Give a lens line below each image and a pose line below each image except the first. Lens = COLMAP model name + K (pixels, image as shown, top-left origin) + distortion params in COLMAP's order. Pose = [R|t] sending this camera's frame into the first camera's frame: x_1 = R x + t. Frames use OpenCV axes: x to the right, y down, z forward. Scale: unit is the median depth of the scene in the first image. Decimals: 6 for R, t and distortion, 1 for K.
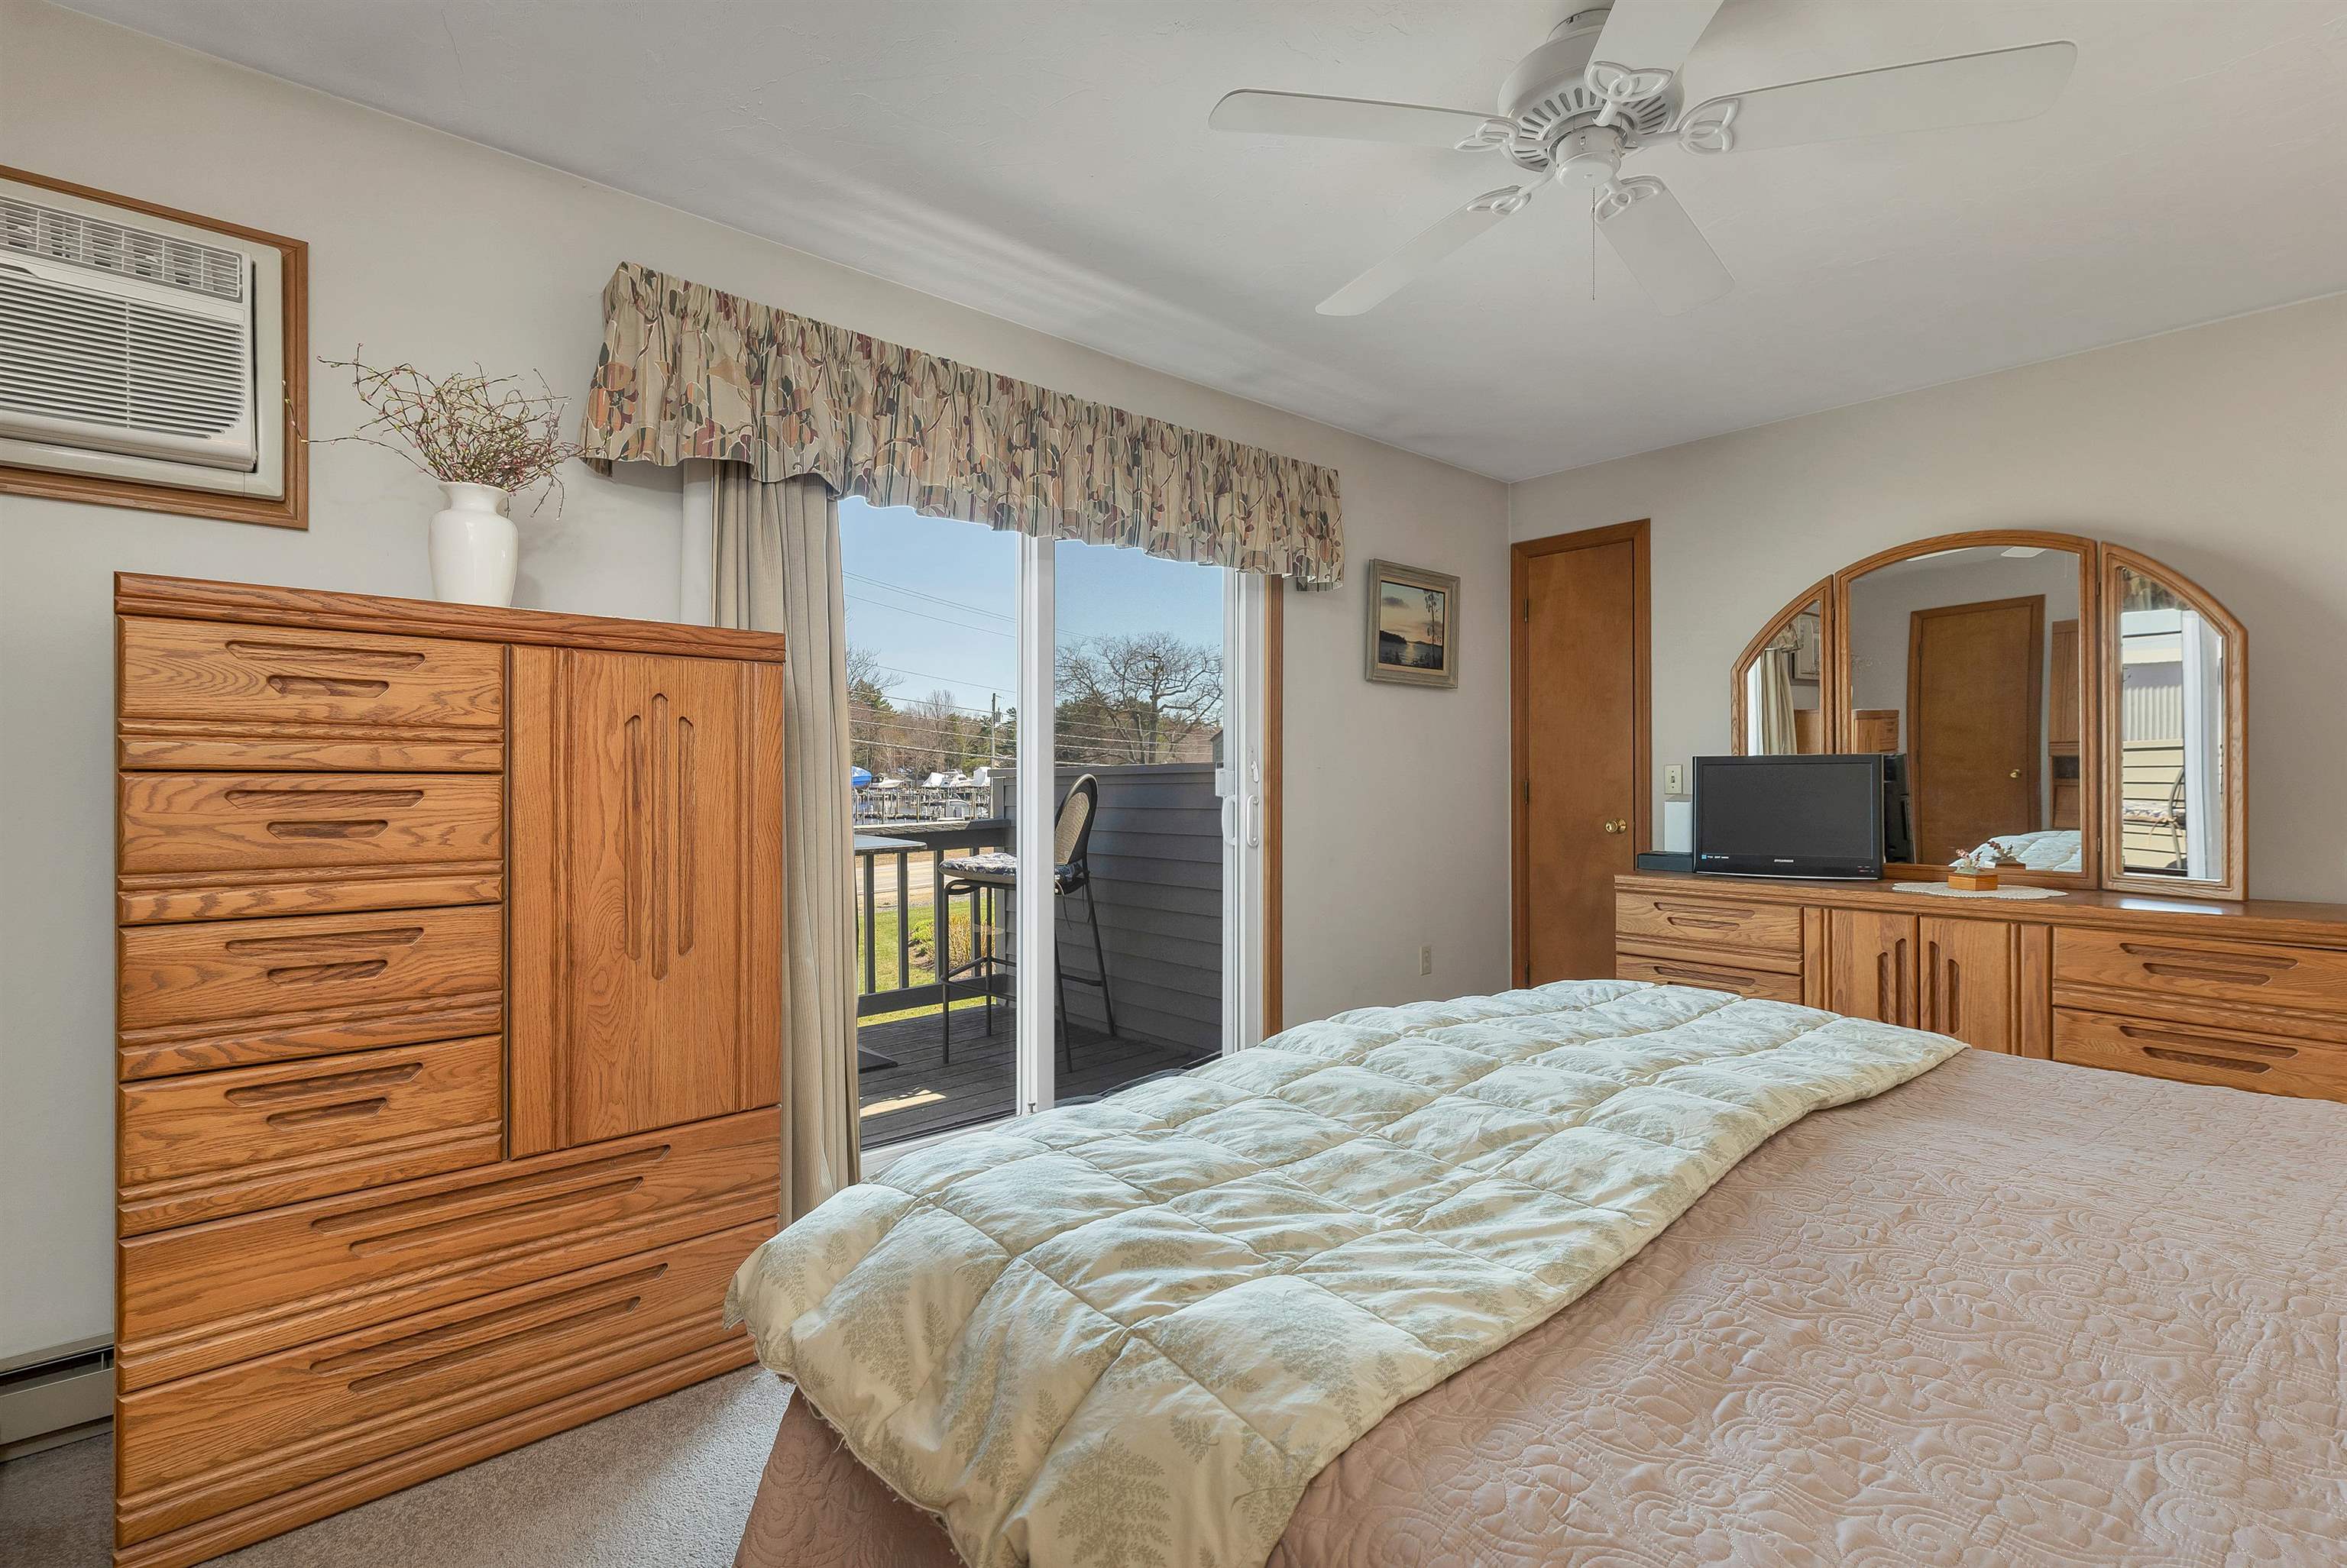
lens RADIAL K [[1106.8, 0, 1174.7], [0, 1106.8, 776.6], [0, 0, 1]] dist [-0.000791, -0.000123]
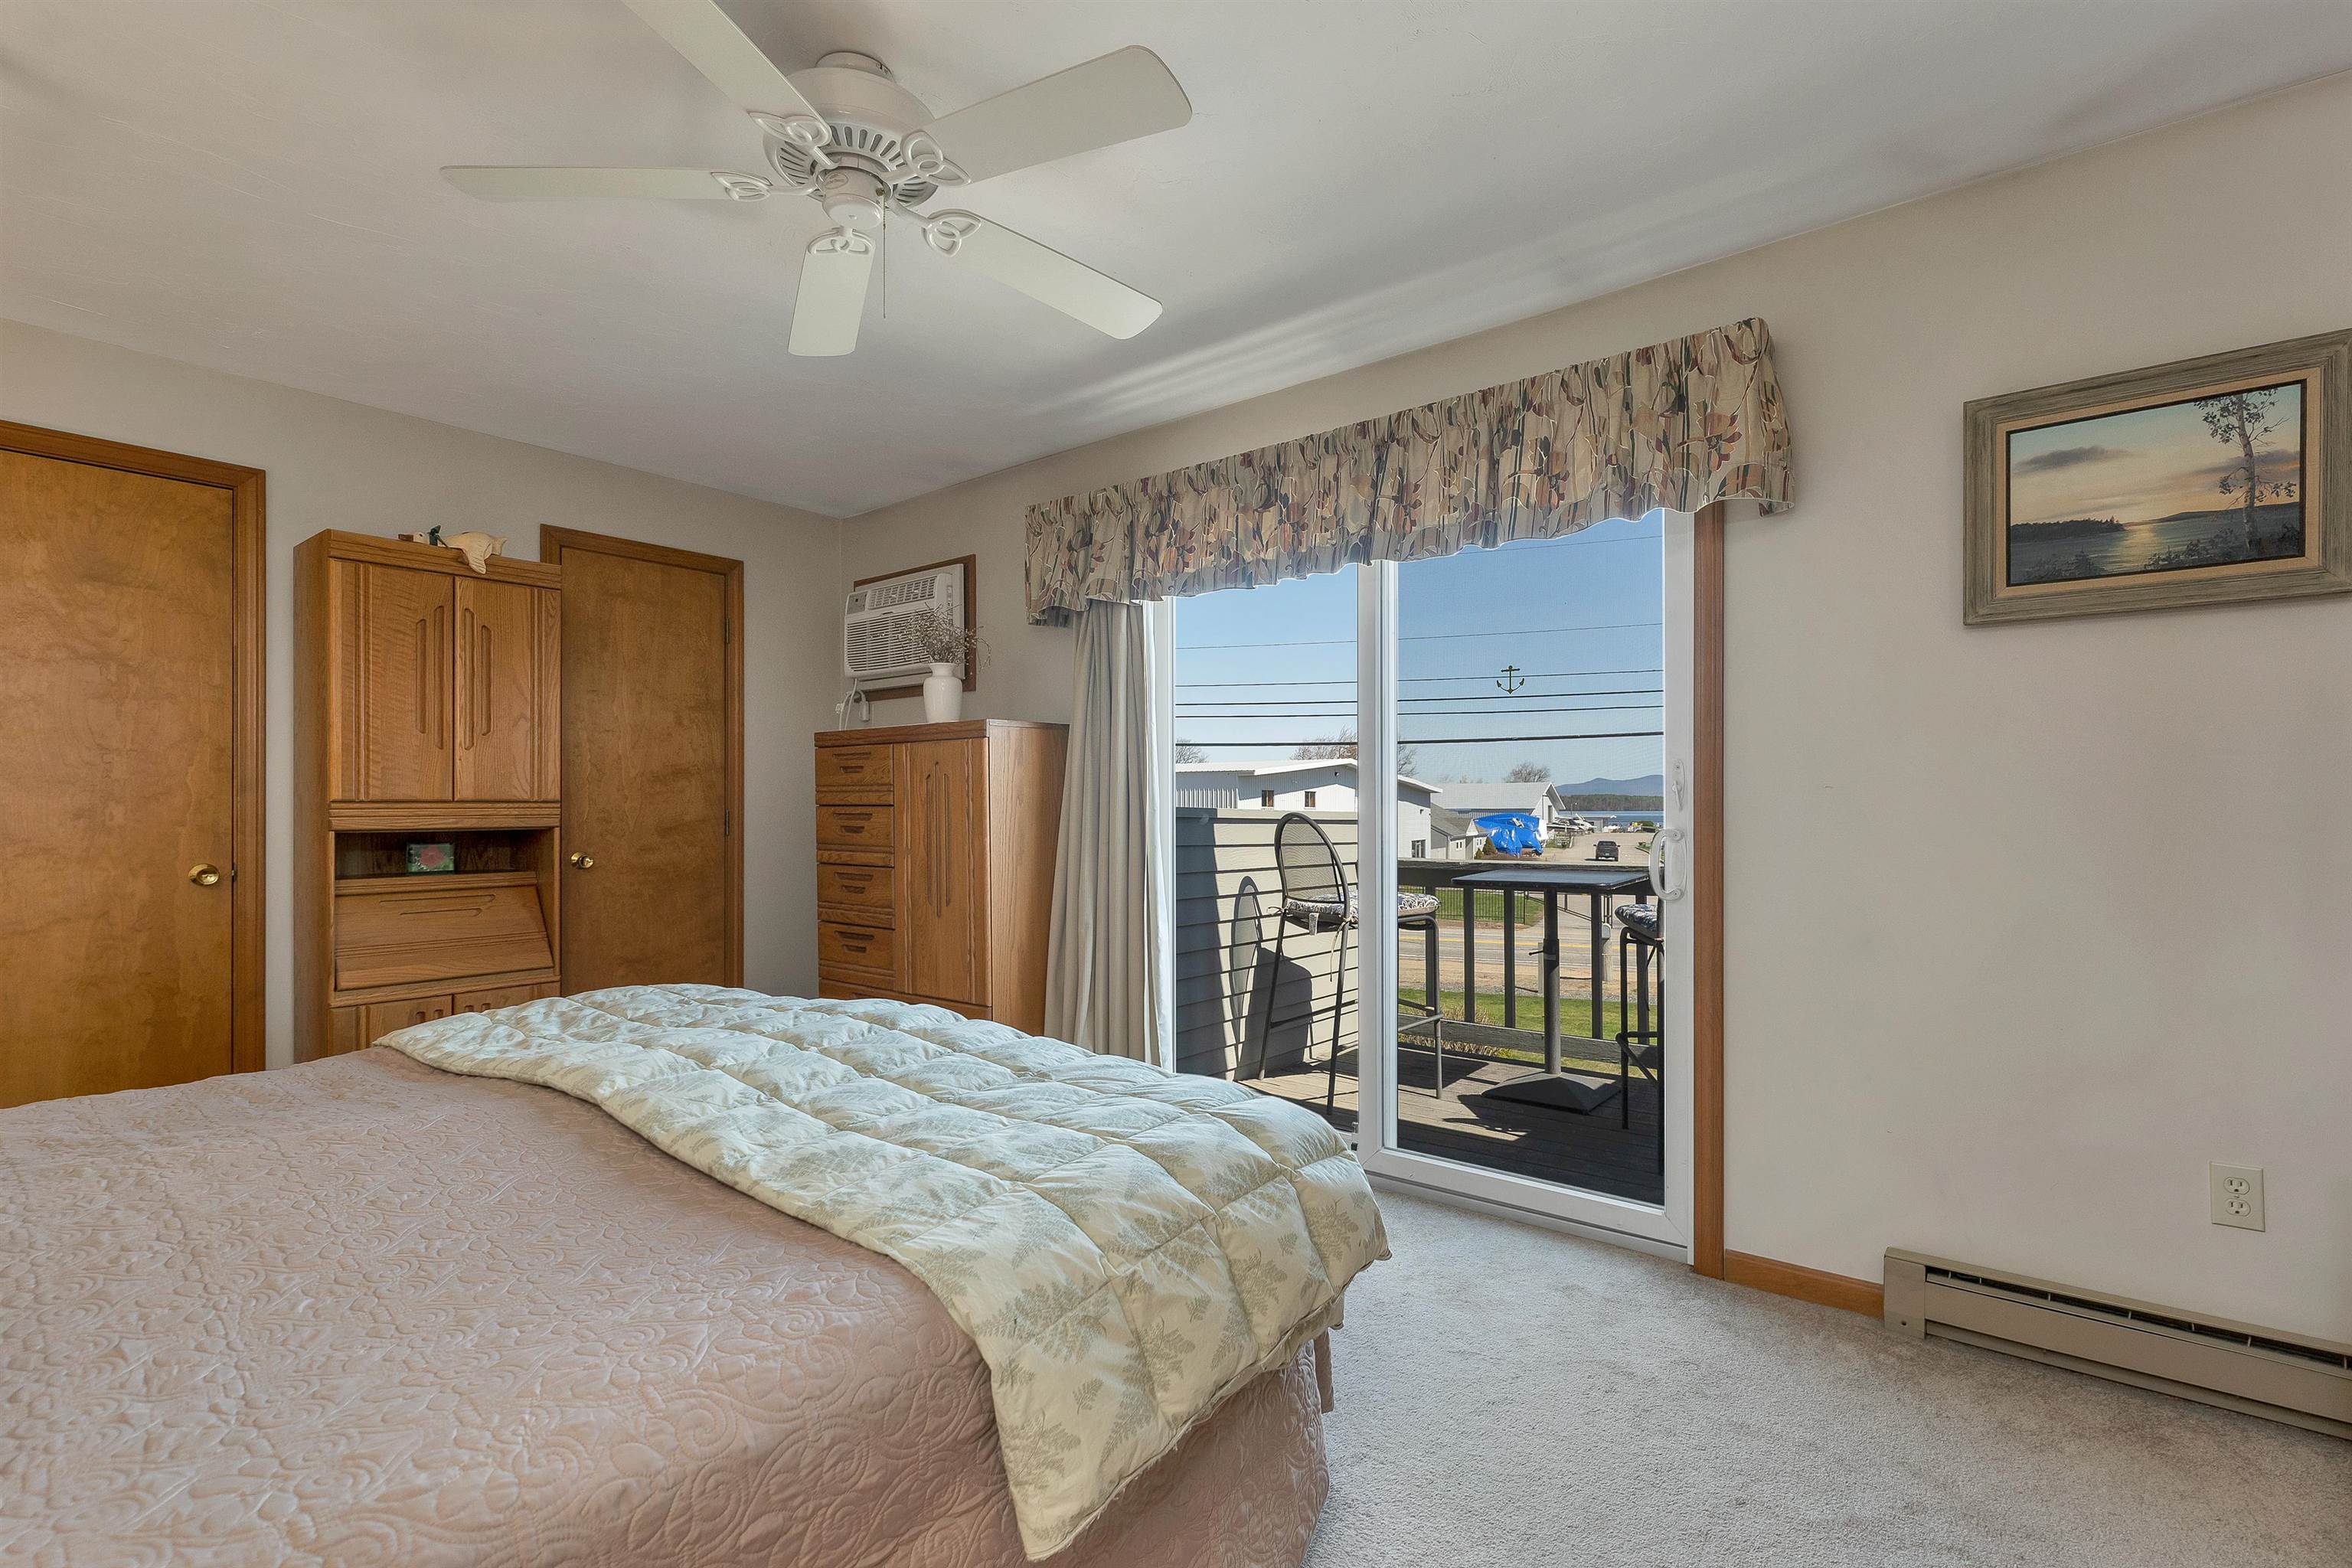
lens RADIAL K [[1042.7, 0, 1184.2], [0, 1042.7, 802.2], [0, 0, 1]] dist [-0.003339, -0.000307]
pose [[0.159163, -0.009507, -0.987207, 0.578362], [0.000950, 0.999955, -0.009476, 0.004136], [0.987252, 0.000570, 0.159165, 0.500875]]
